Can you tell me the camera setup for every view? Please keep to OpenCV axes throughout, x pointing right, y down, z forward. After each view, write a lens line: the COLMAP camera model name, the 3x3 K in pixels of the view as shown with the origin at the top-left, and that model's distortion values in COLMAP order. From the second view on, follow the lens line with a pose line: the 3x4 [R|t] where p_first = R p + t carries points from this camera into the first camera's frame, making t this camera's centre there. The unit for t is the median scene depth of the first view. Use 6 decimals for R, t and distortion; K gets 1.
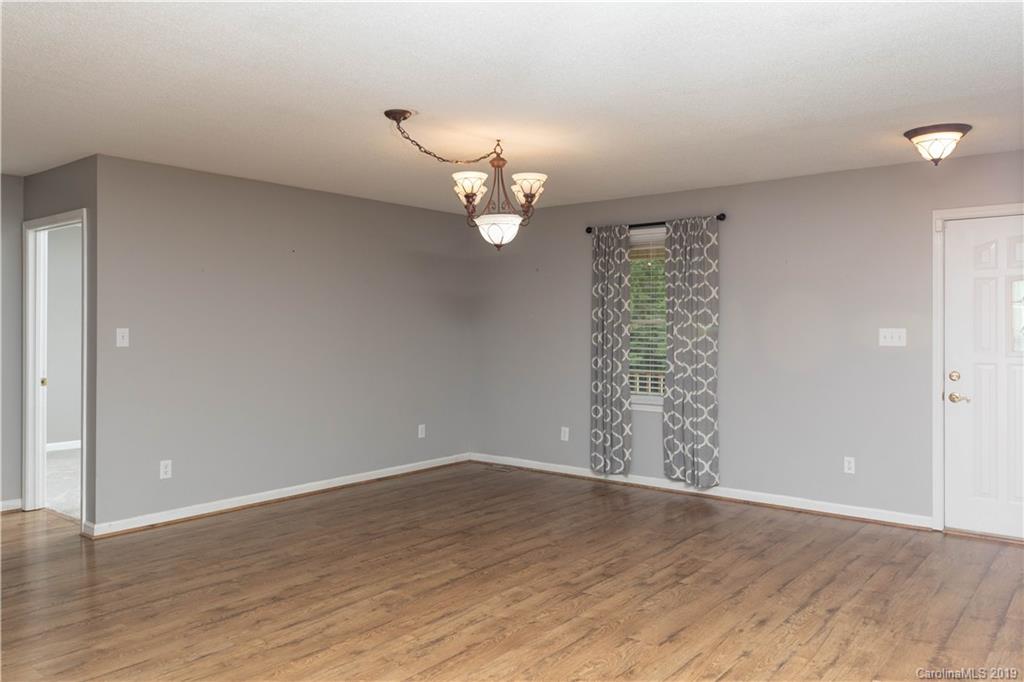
lens RADIAL K [[762.8, 0, 510.9], [0, 762.8, 321.5], [0, 0, 1]] dist [0.008722, 0.002775]
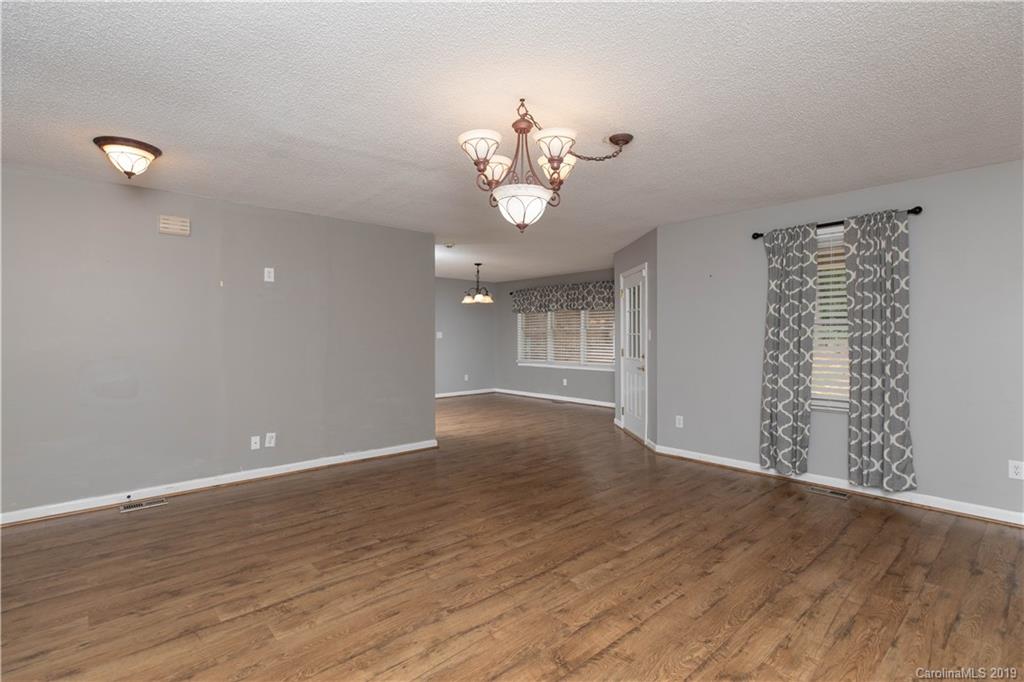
lens RADIAL K [[494.7, 0, 512.0], [0, 494.7, 341.0], [0, 0, 1]] dist [0.000269, -0.000002]
pose [[-0.987297, 0.000008, 0.158885, -0.100859], [0.000937, 0.999983, 0.005770, 0.026465], [-0.158882, 0.005846, -0.987280, 1.705558]]
